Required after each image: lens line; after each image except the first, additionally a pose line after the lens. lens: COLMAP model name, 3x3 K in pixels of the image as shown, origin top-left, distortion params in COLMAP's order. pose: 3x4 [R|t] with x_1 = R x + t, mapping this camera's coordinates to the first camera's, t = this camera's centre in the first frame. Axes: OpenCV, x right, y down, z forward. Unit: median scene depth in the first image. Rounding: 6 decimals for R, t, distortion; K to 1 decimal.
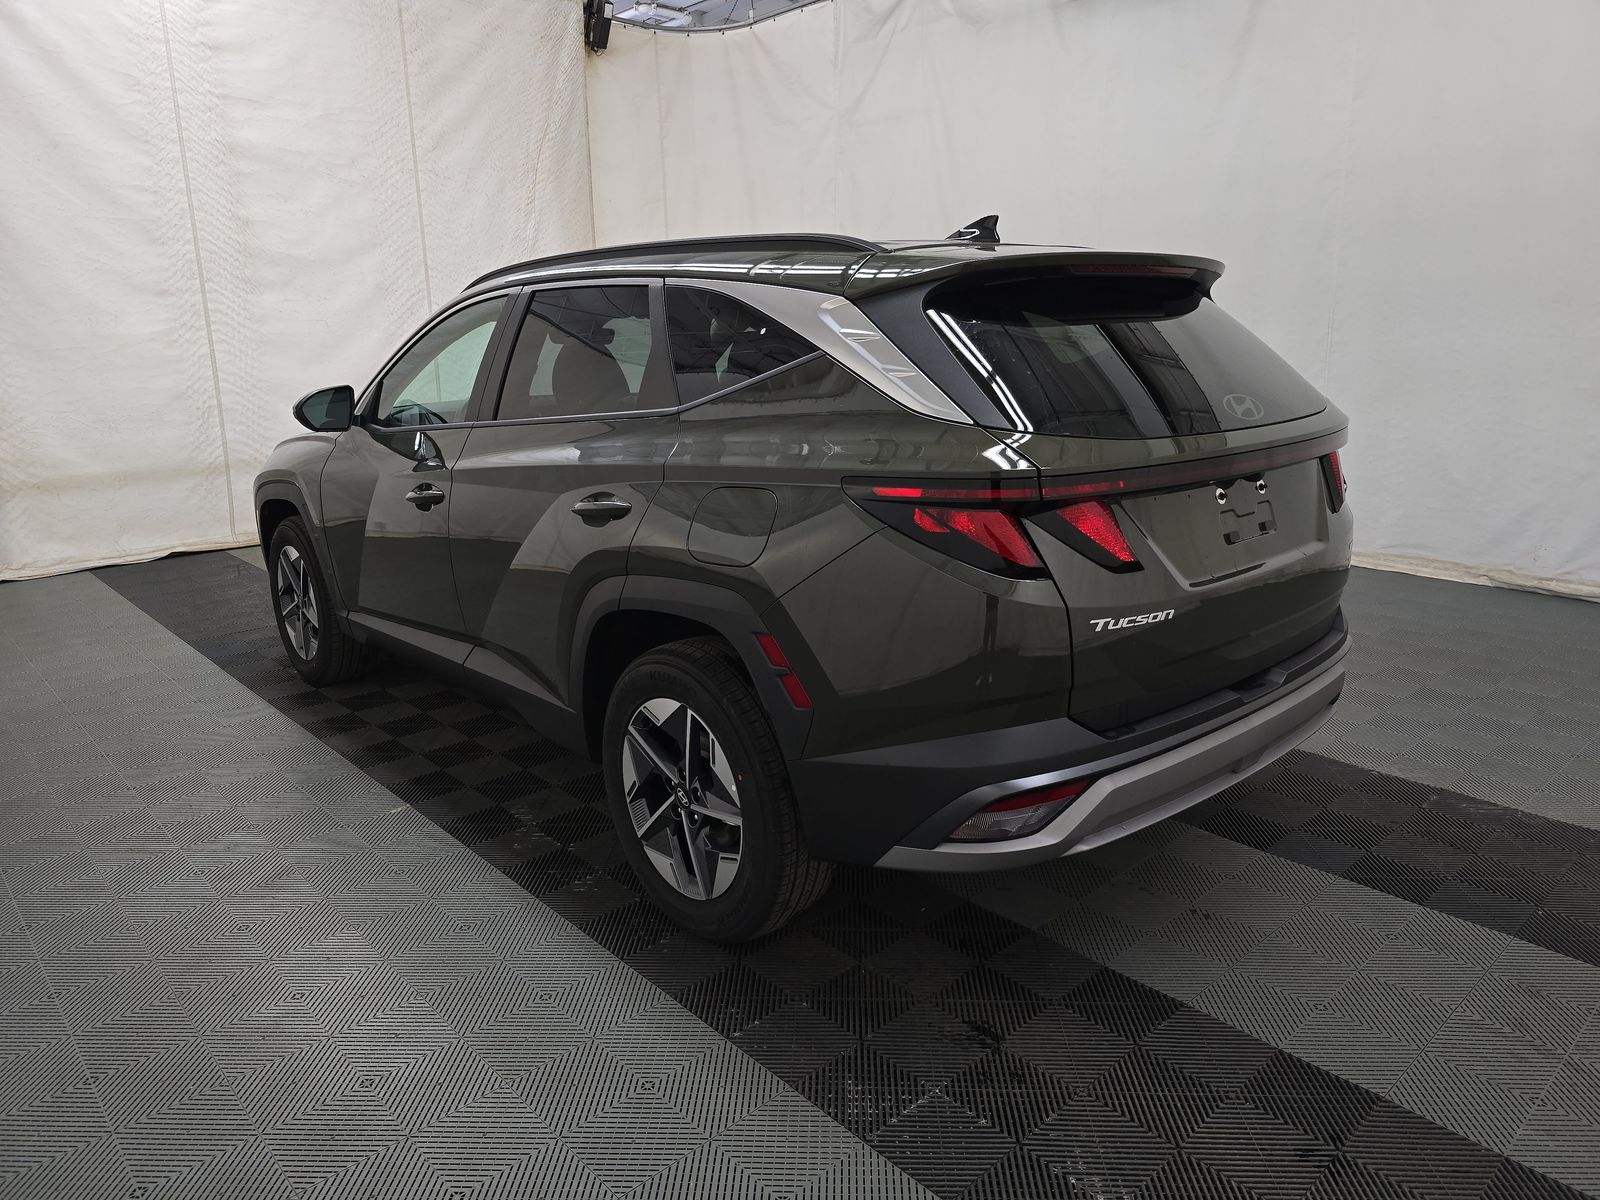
lens RADIAL K [[1075.4, 0, 797.9], [0, 1075.4, 593.7], [0, 0, 1]] dist [0.047921, -0.036101]
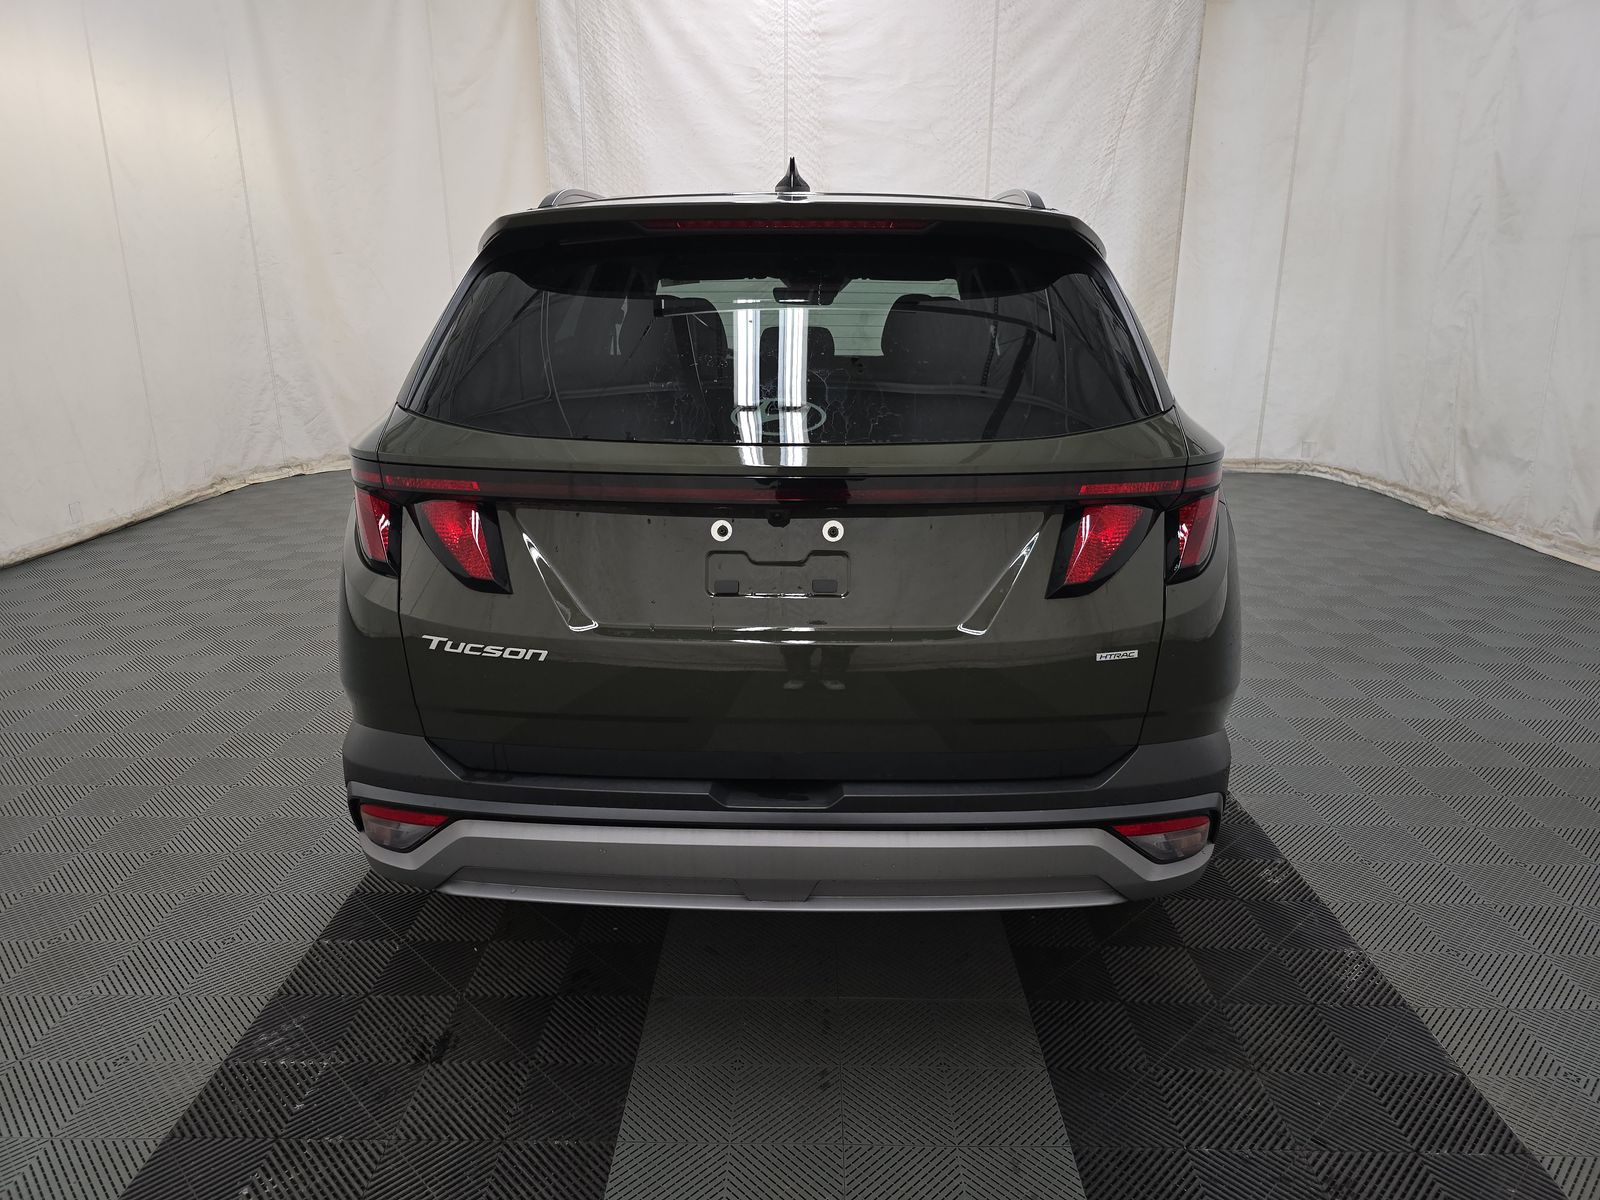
lens RADIAL K [[1071.3, 0, 800.0], [0, 1071.3, 600.0], [0, 0, 1]] dist [0.043250, -0.033432]
pose [[0.731574, 0.209304, -0.648838, 0.296427], [-0.181096, 0.977178, 0.111032, -0.043383], [0.657270, 0.036274, 0.752782, 0.153744]]
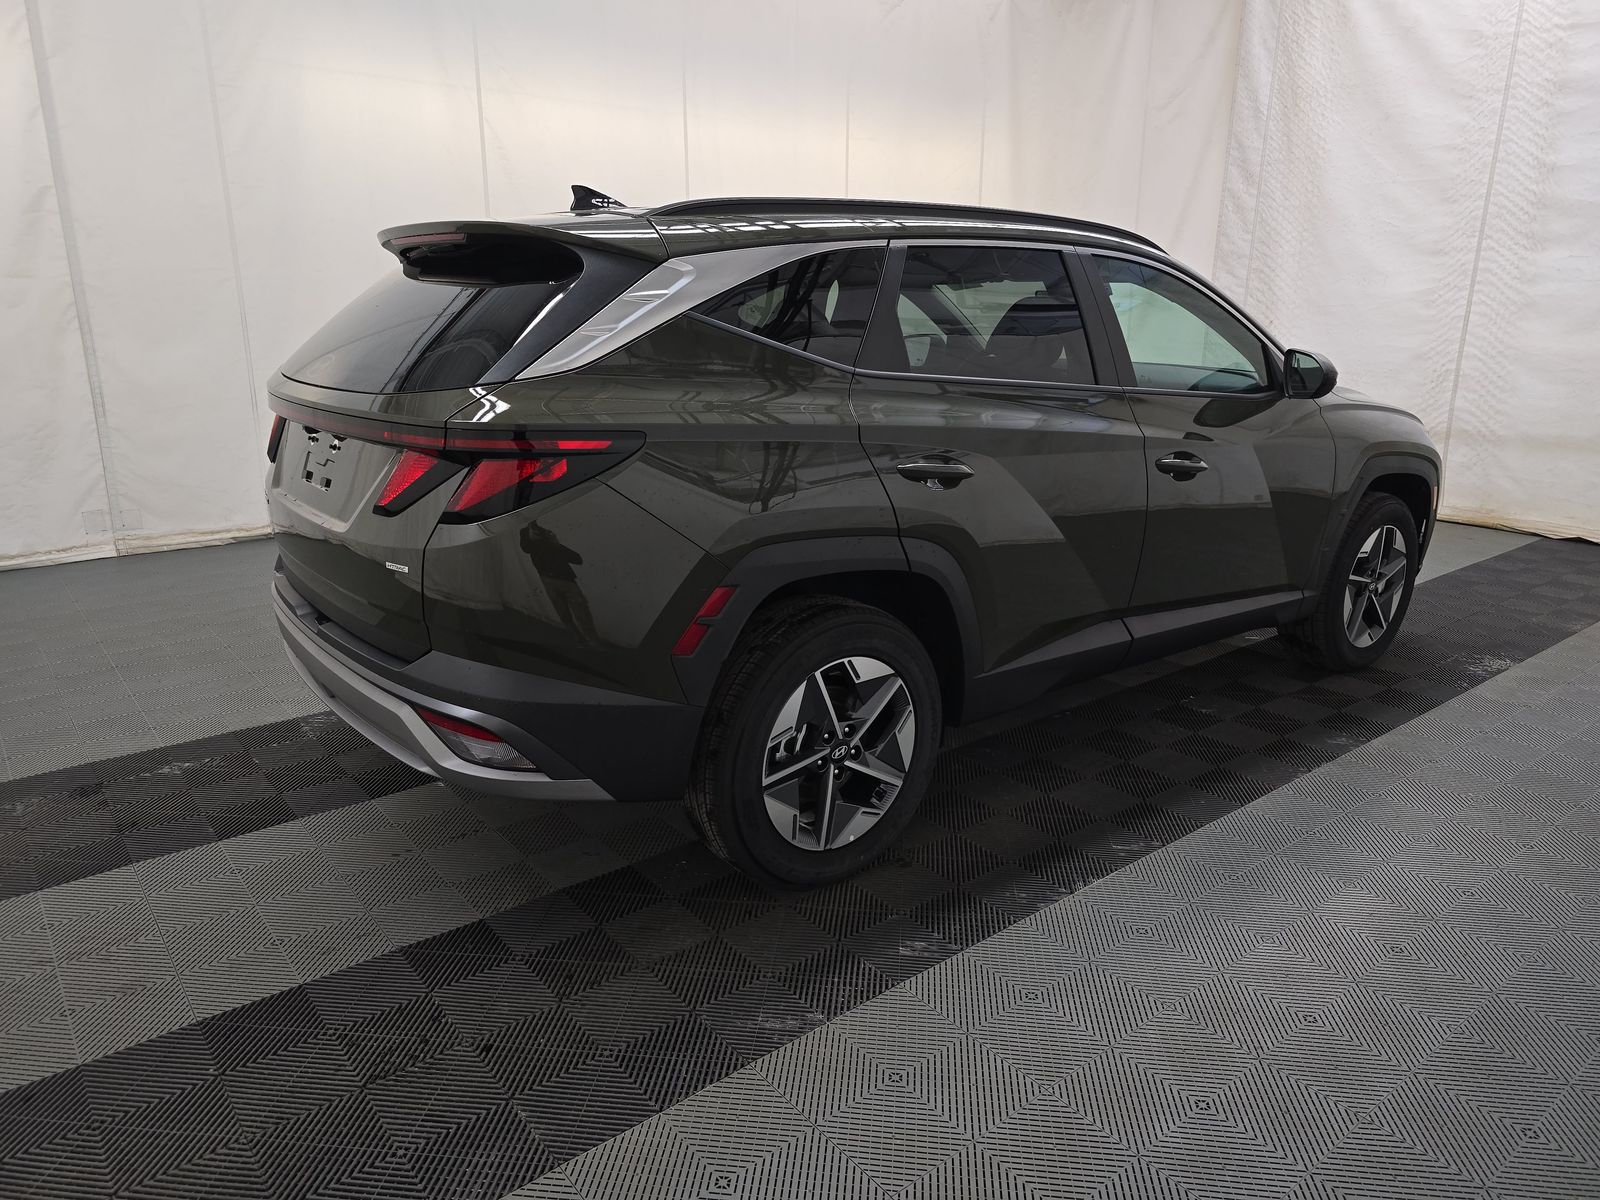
lens RADIAL K [[1071.3, 0, 800.0], [0, 1071.3, 600.0], [0, 0, 1]] dist [0.043250, -0.033432]
pose [[-0.065323, 0.291367, -0.954379, 0.489999], [-0.248309, 0.921590, 0.298352, -0.131744], [0.966476, 0.256470, 0.012148, 0.496748]]
